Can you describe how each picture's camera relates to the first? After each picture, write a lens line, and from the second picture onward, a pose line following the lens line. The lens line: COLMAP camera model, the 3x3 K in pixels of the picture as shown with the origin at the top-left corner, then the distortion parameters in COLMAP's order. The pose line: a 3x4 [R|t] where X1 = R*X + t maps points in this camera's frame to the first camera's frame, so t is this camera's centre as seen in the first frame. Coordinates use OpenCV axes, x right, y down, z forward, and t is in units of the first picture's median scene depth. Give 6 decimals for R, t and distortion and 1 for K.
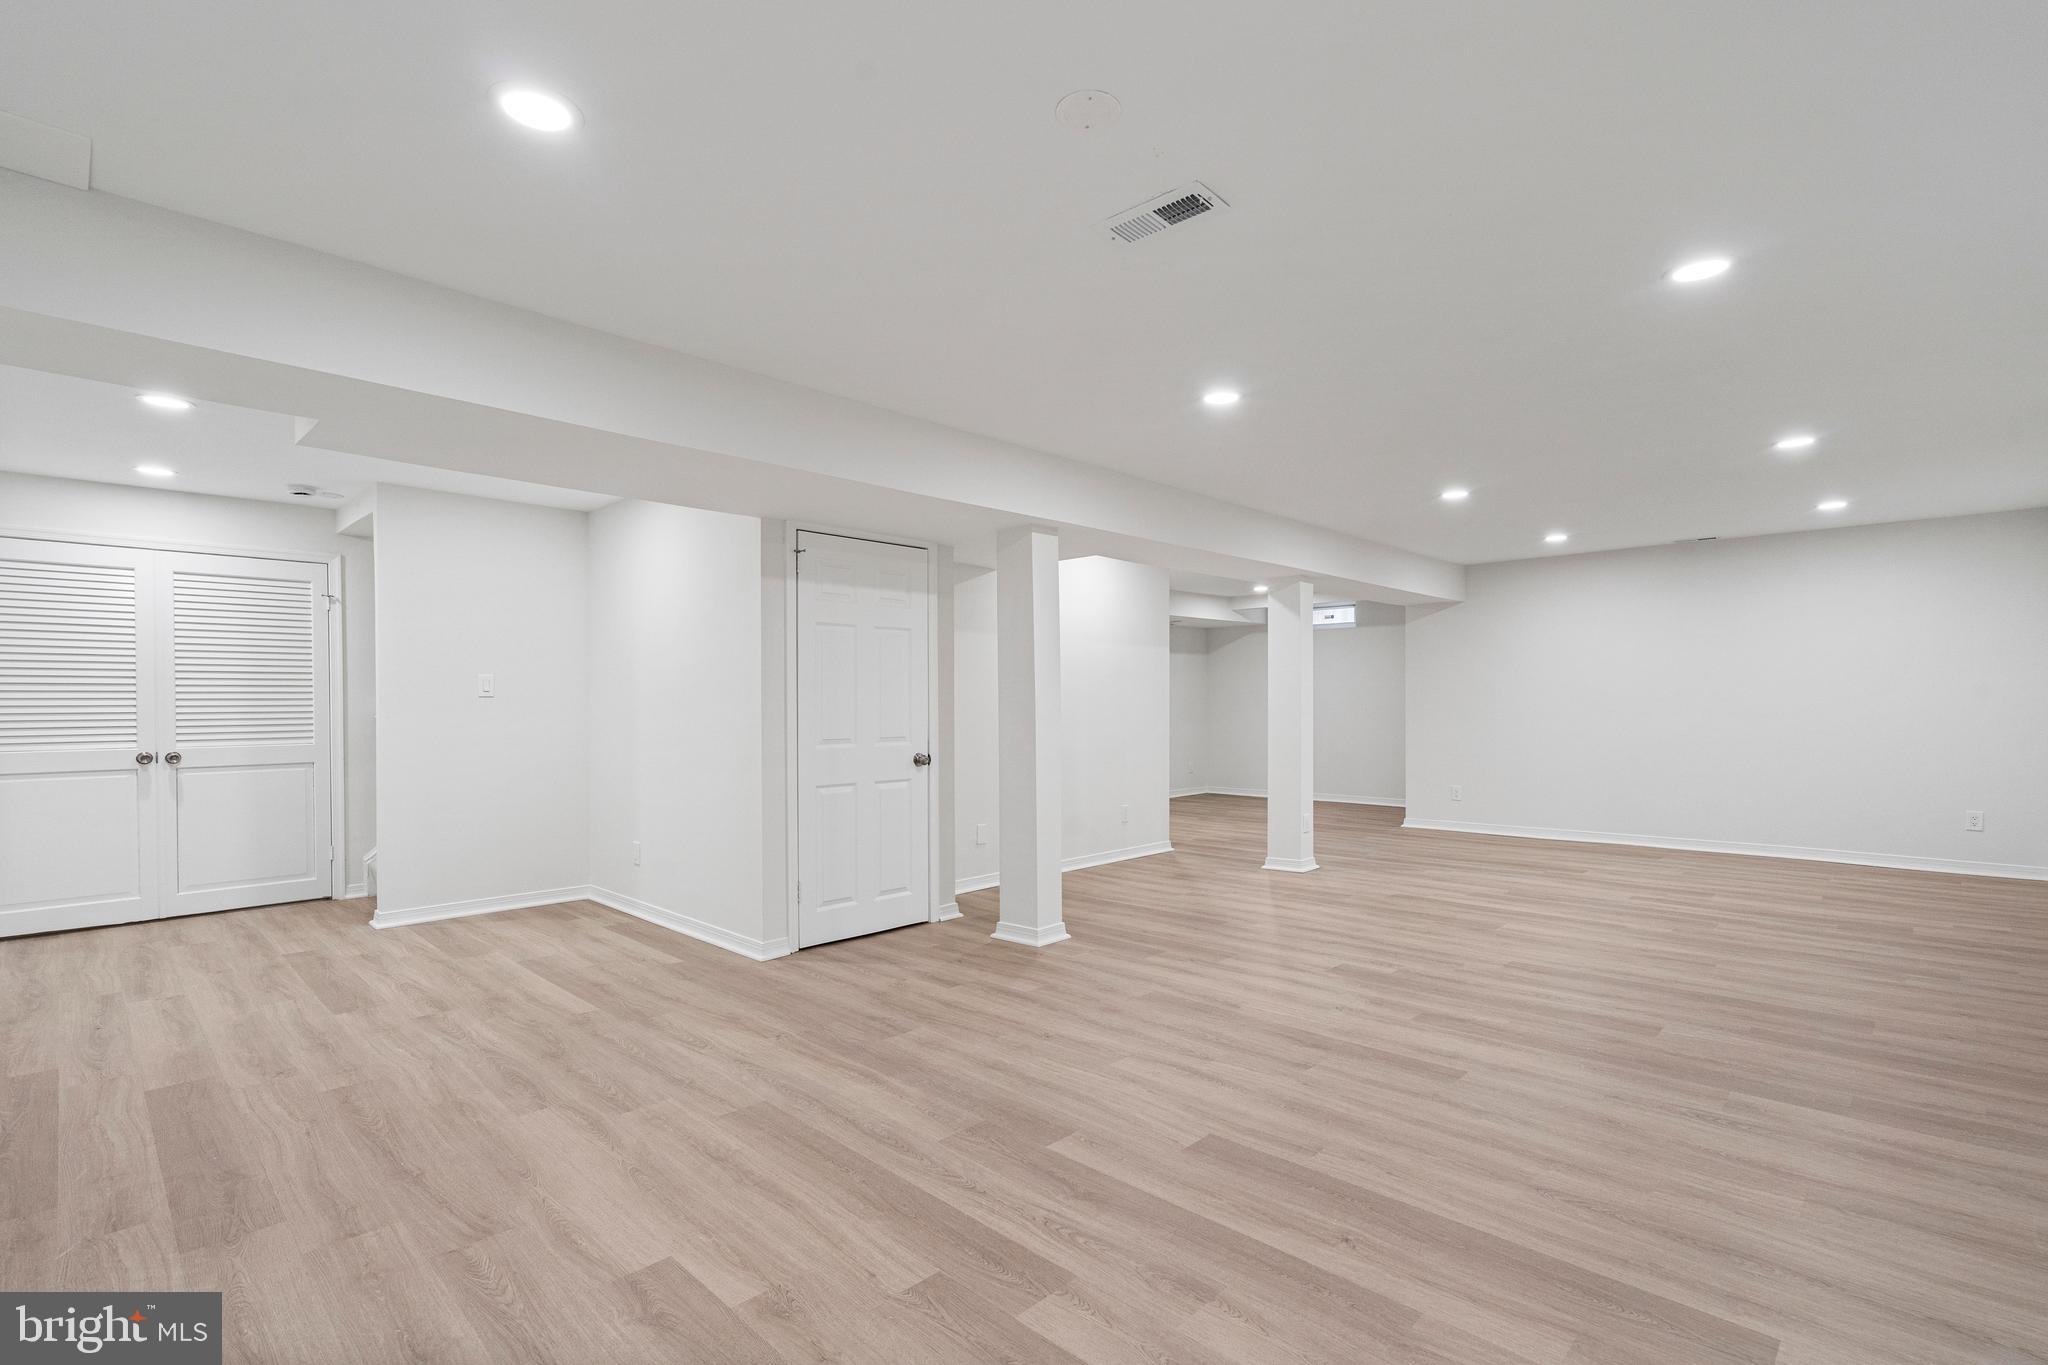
lens RADIAL K [[931.1, 0, 1026.6], [0, 931.1, 700.7], [0, 0, 1]] dist [-0.001225, 0.001664]
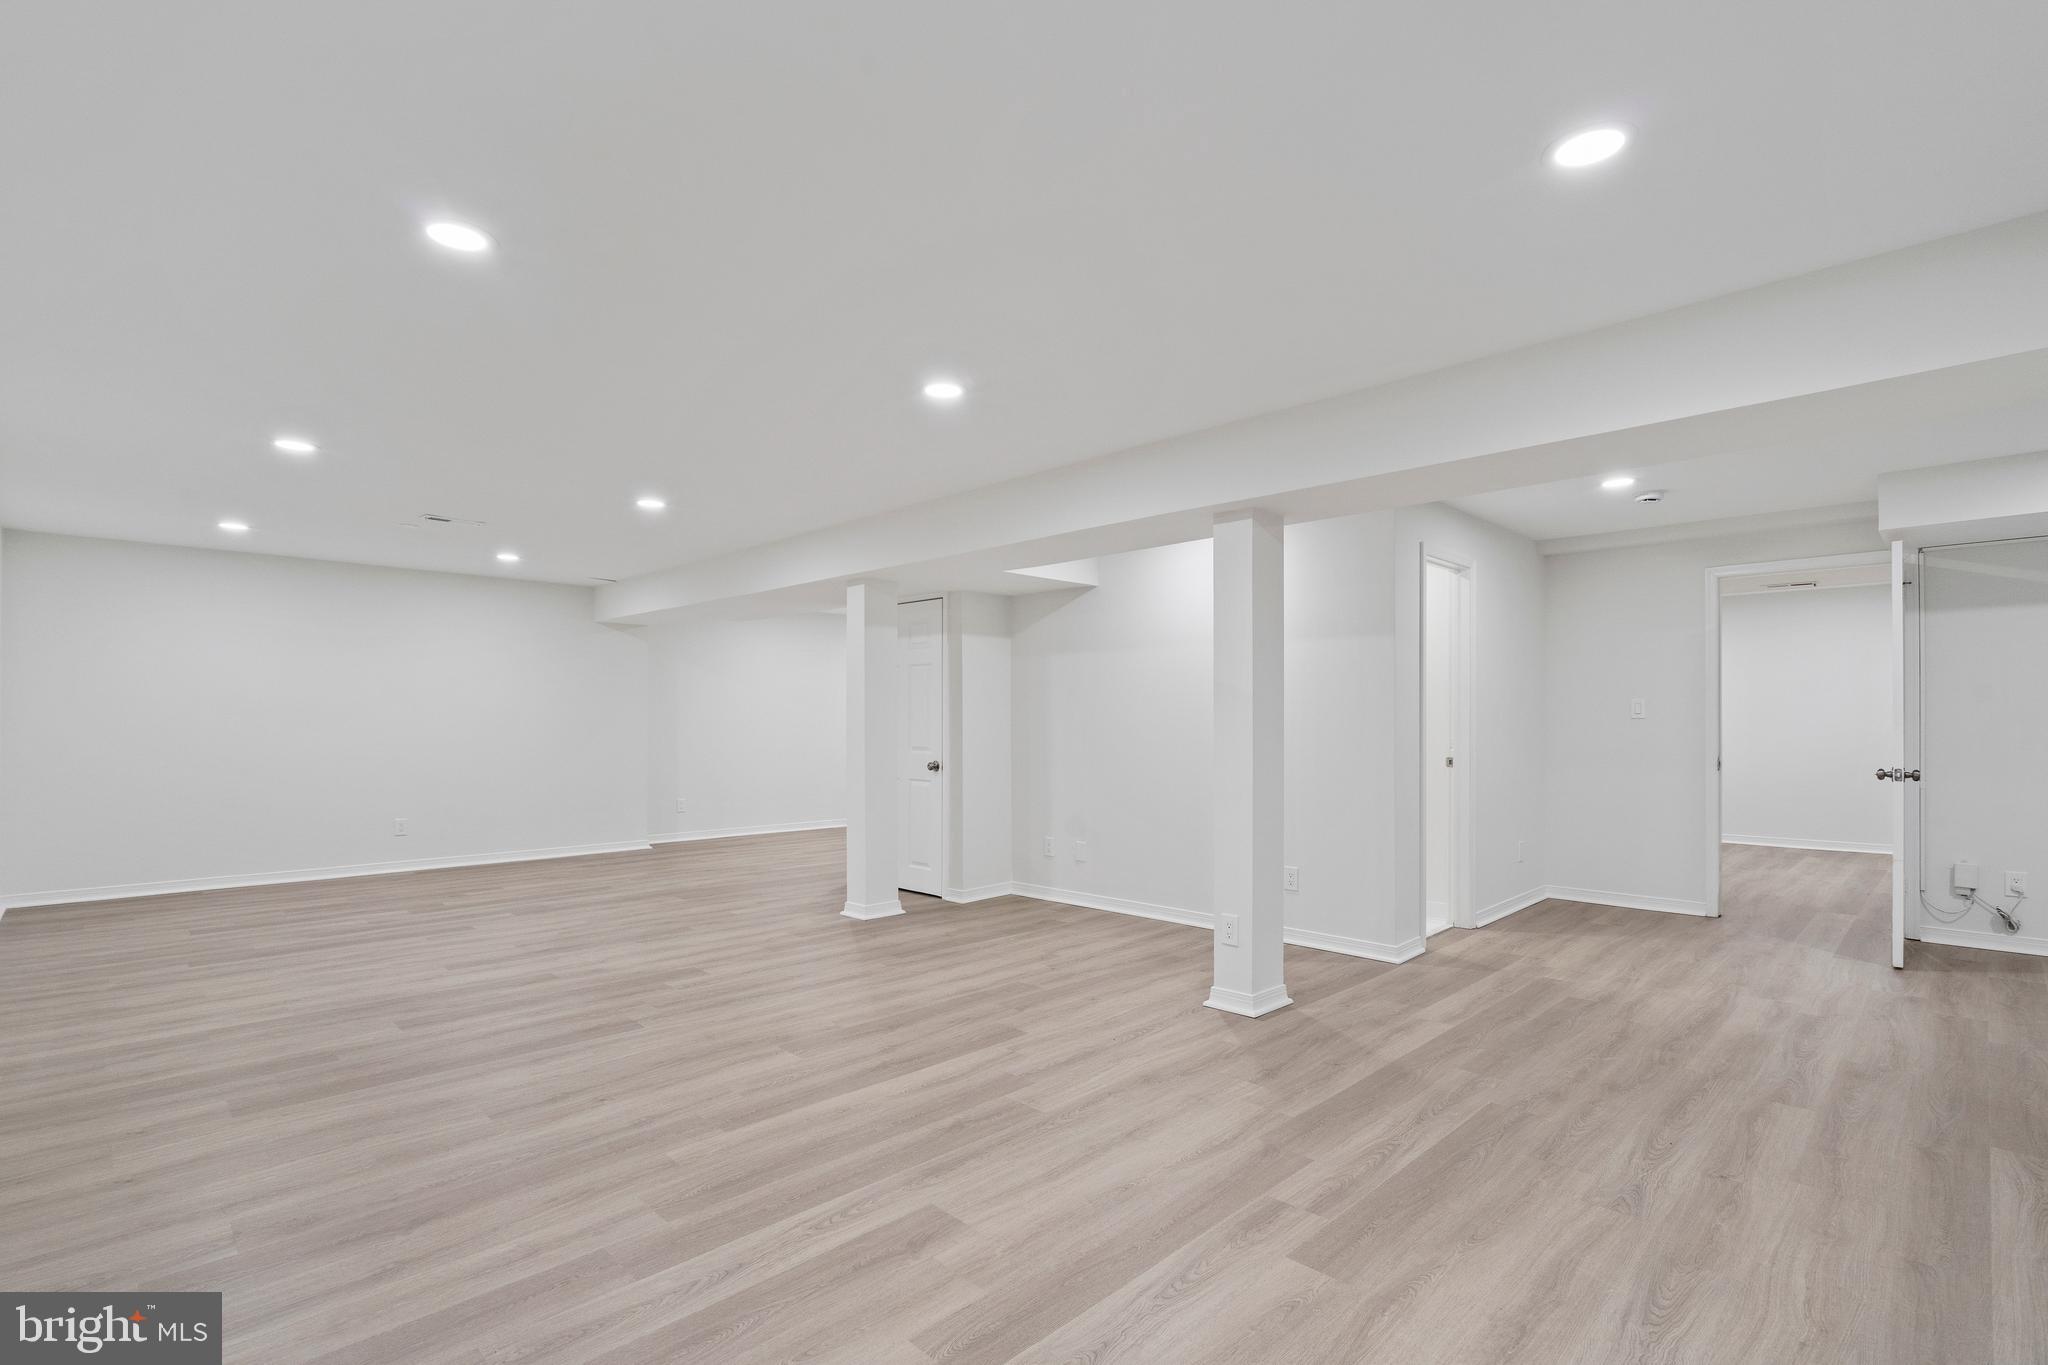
lens RADIAL K [[931.1, 0, 1027.0], [0, 931.1, 690.2], [0, 0, 1]] dist [-0.001225, 0.001664]
pose [[-0.004004, -0.028955, -0.999573, 1.417486], [0.004331, 0.999571, -0.028973, -0.002482], [0.999983, -0.004445, -0.003876, 1.389417]]
